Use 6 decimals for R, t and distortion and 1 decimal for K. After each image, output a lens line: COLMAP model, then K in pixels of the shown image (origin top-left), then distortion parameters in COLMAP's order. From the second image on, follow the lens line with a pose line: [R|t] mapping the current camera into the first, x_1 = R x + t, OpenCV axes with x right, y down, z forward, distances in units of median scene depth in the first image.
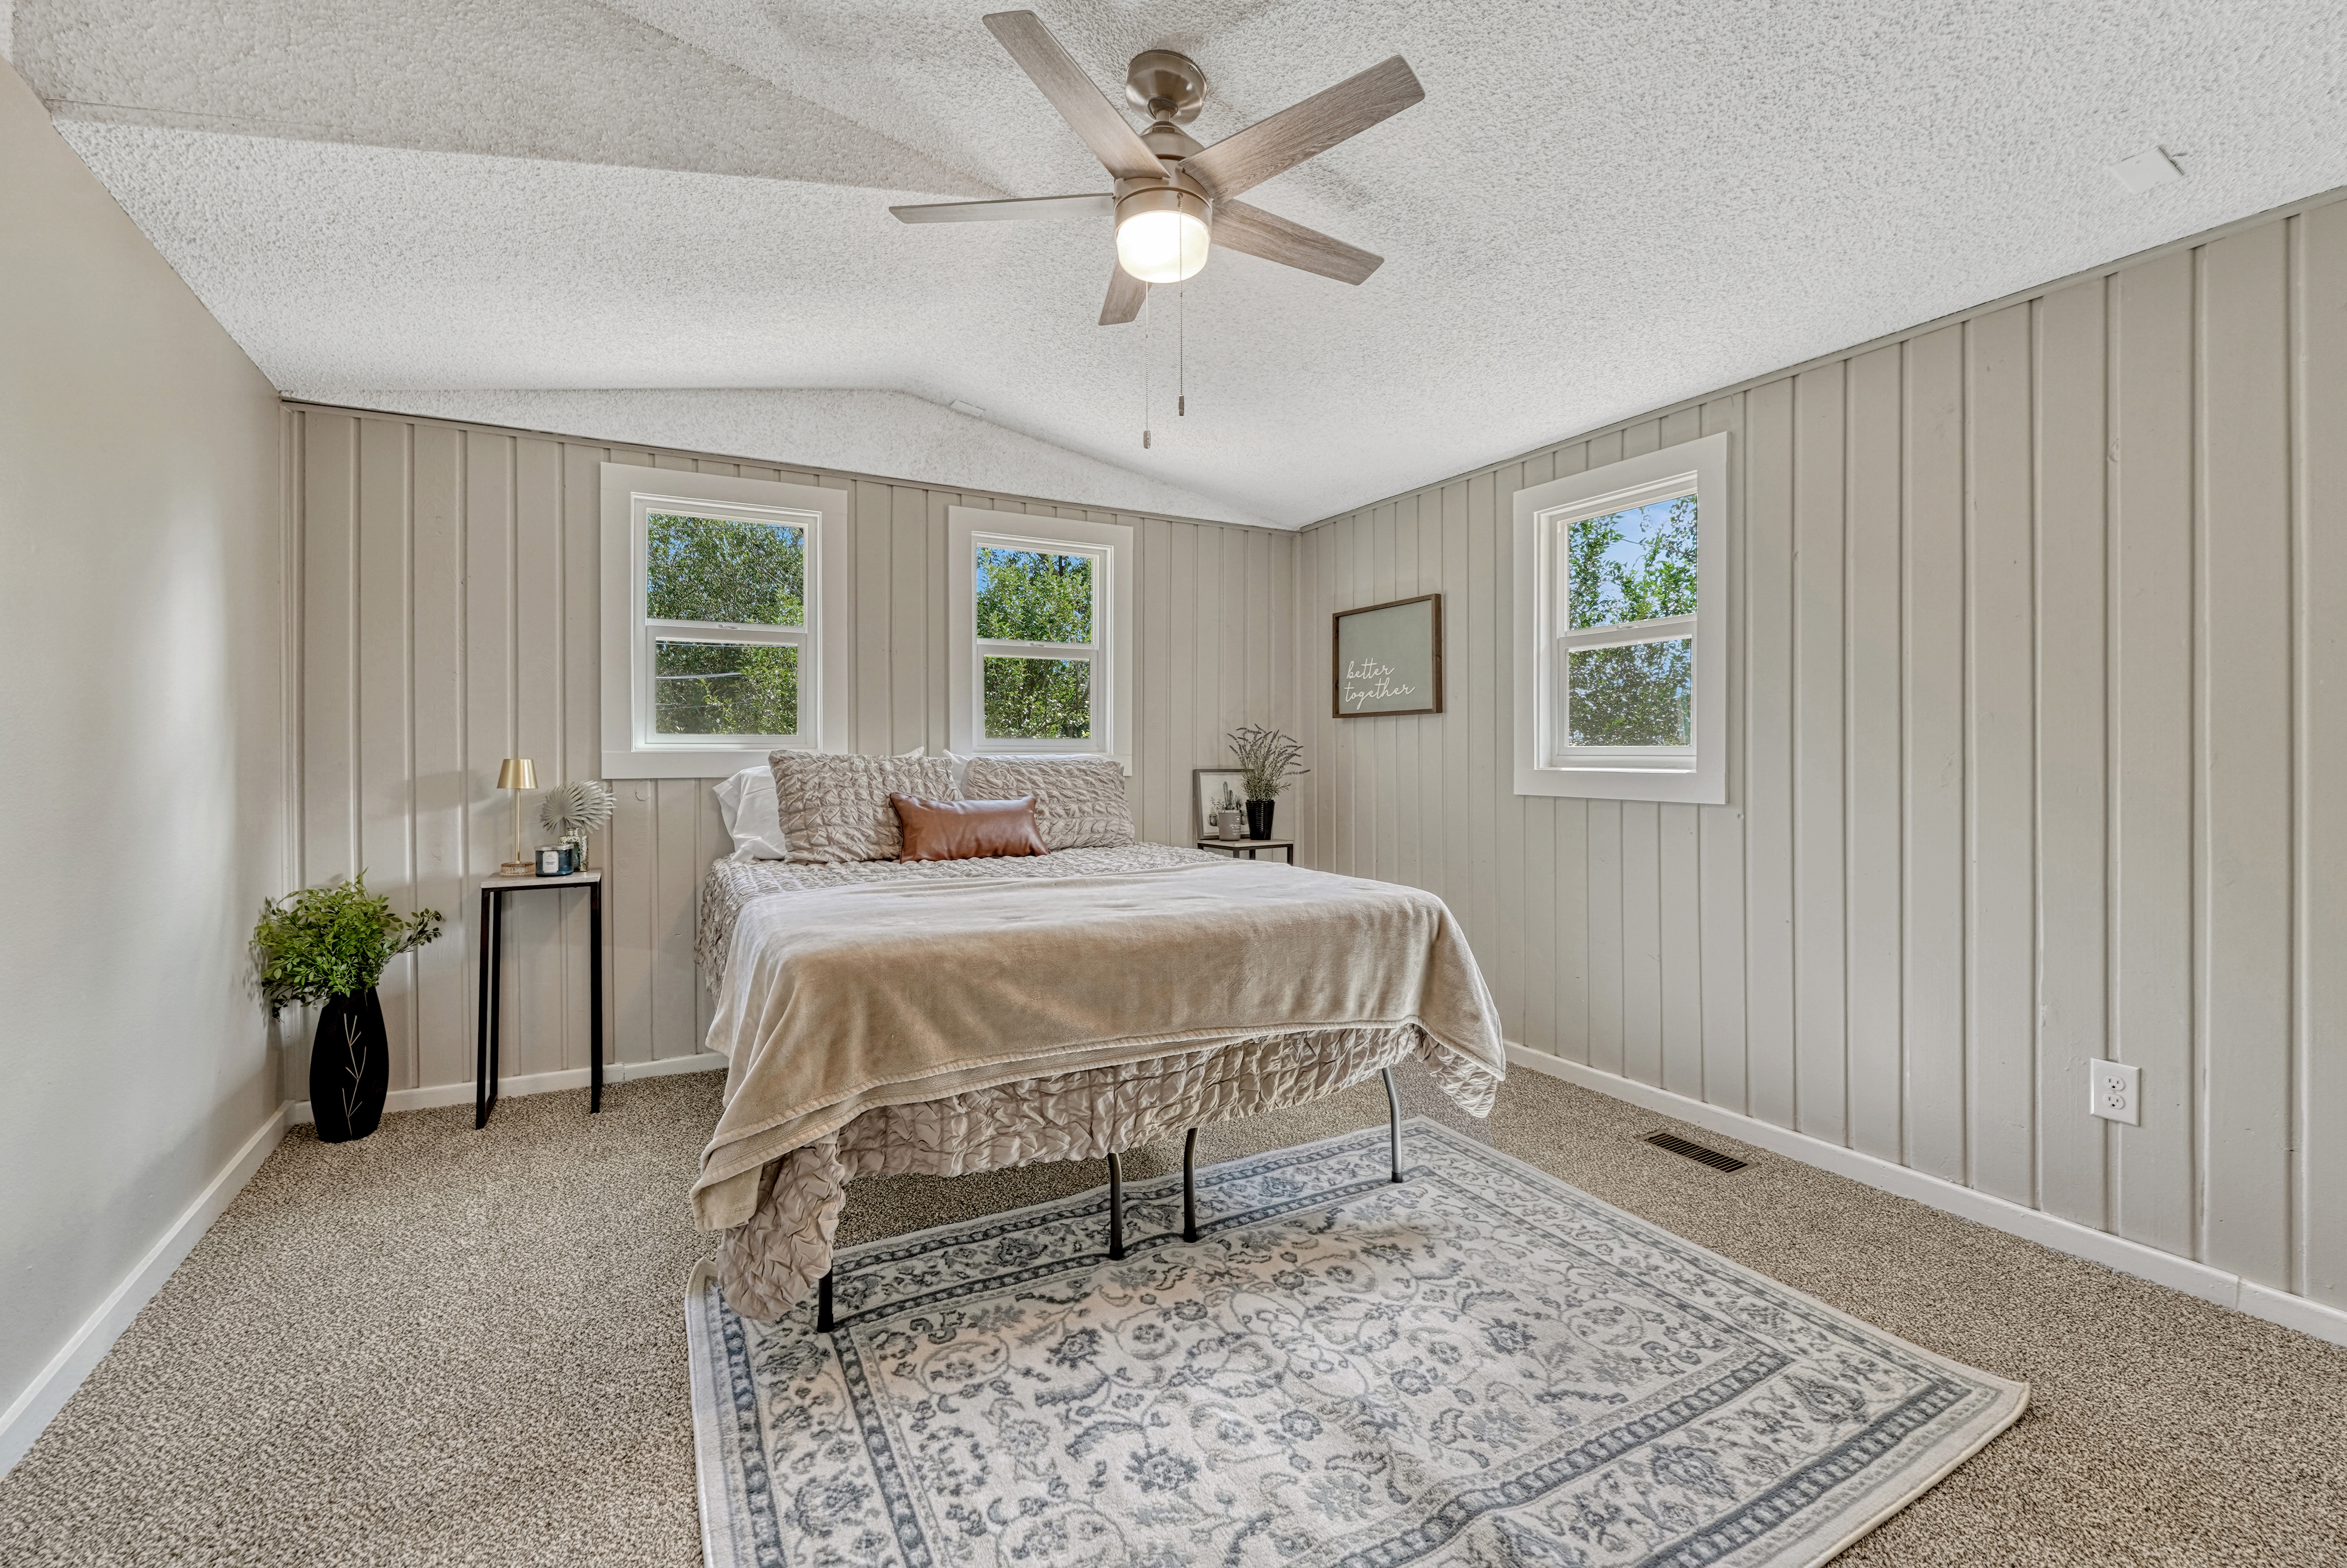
lens RADIAL K [[1000.7, 0, 1165.4], [0, 1000.7, 755.5], [0, 0, 1]] dist [-0.011297, 0.001247]
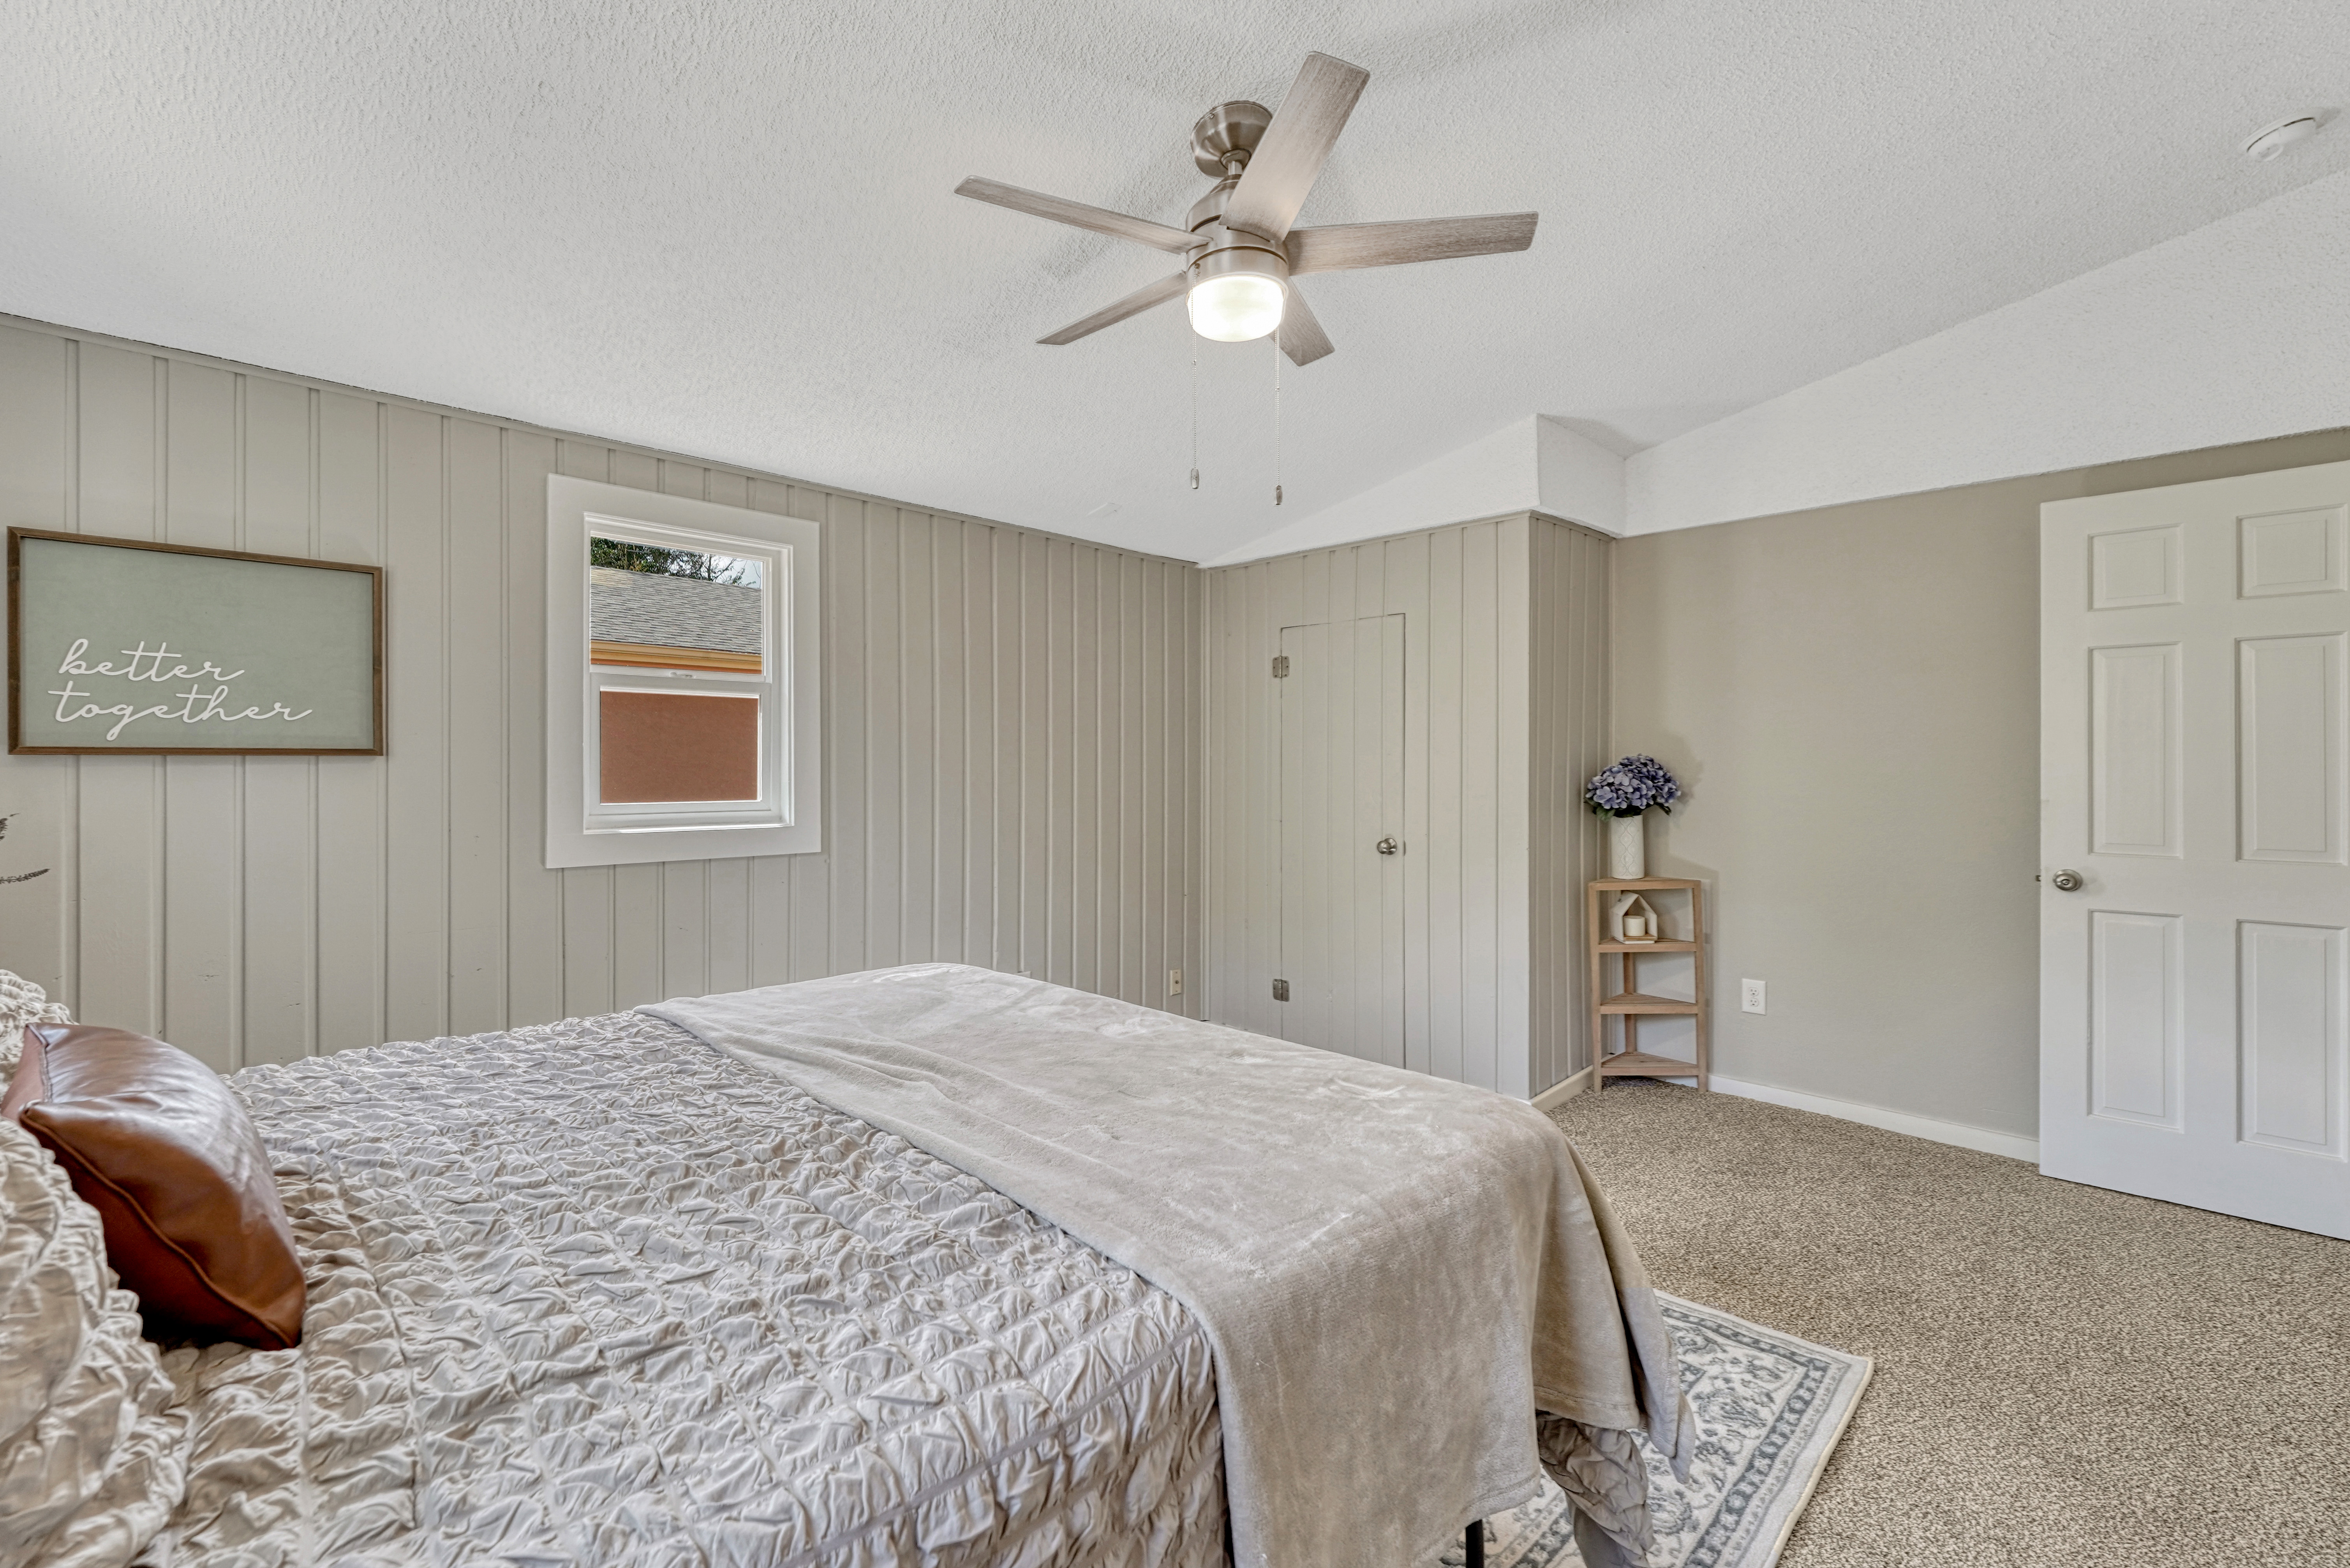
lens RADIAL K [[1002.0, 0, 1163.7], [0, 1002.0, 770.1], [0, 0, 1]] dist [-0.011297, 0.001247]
pose [[-0.282289, -0.001940, 0.959327, -0.766985], [0.002407, 0.999993, 0.002730, -0.054174], [-0.959326, 0.003080, -0.282283, 1.127905]]
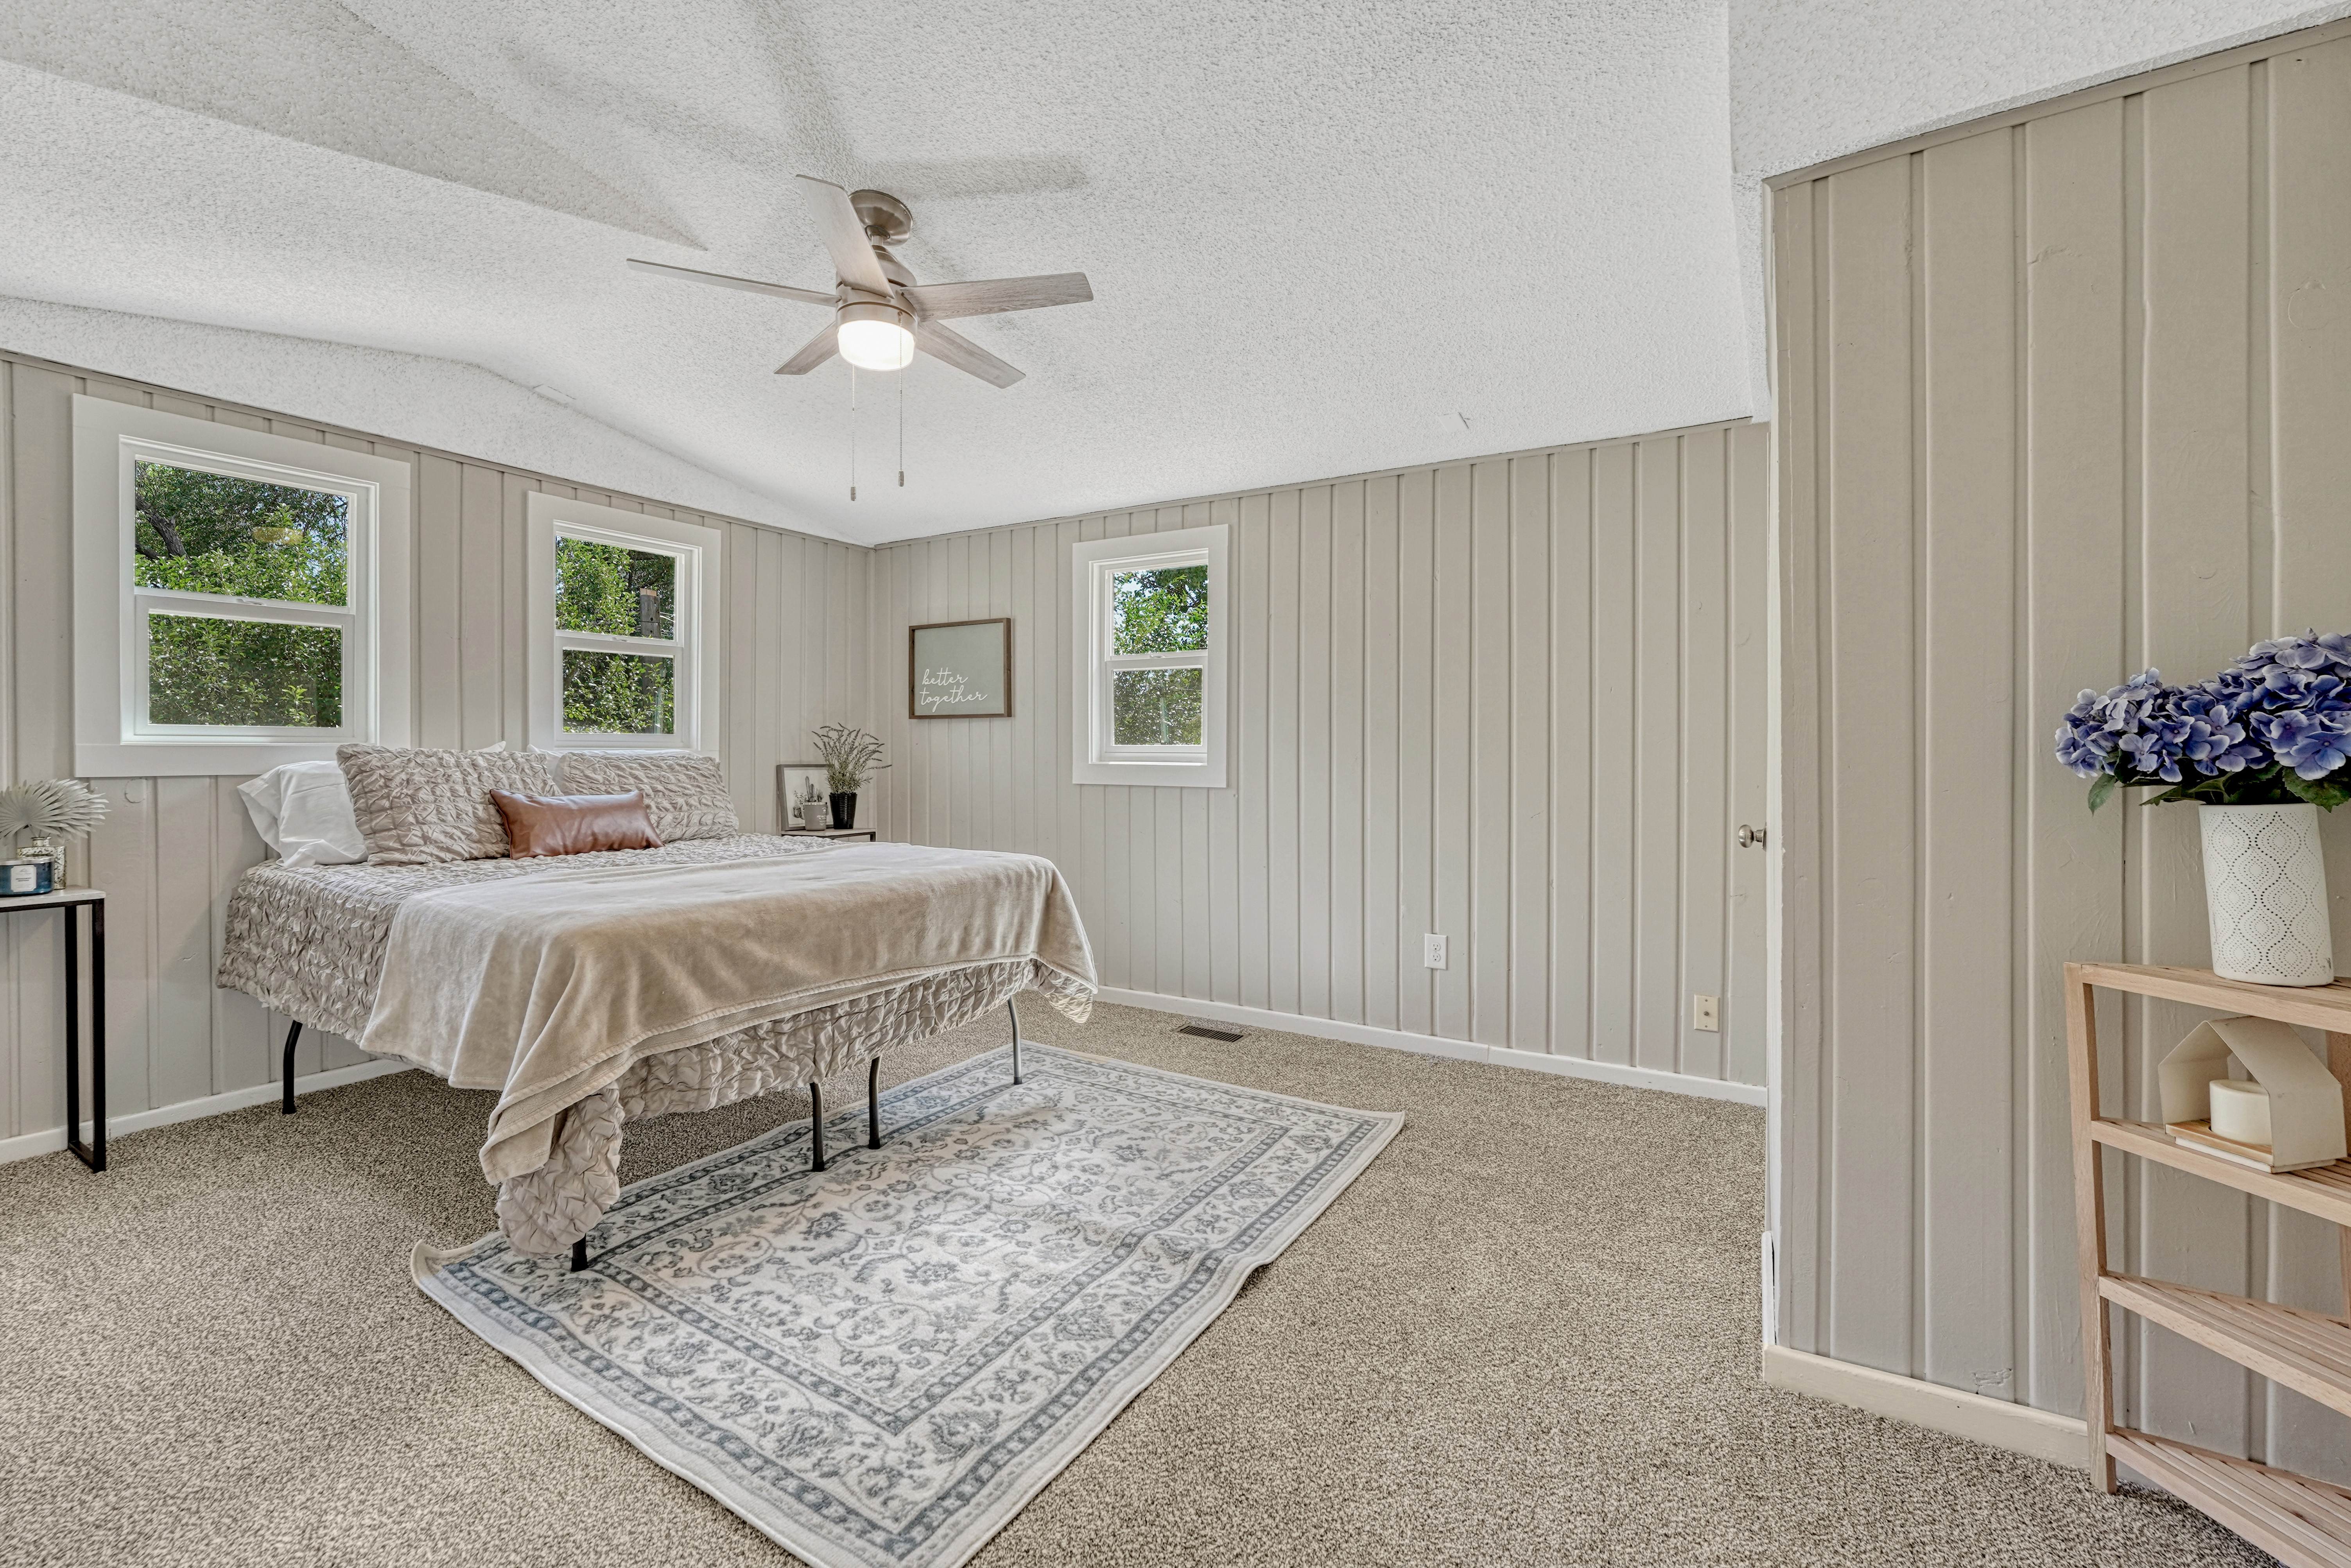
lens RADIAL K [[1002.5, 0, 1168.3], [0, 1002.5, 752.8], [0, 0, 1]] dist [-0.011297, 0.001247]
pose [[0.866016, 0.003340, 0.500005, -0.262714], [-0.003422, 0.999994, -0.000753, 0.001047], [-0.500004, -0.001058, 0.866022, -0.227170]]
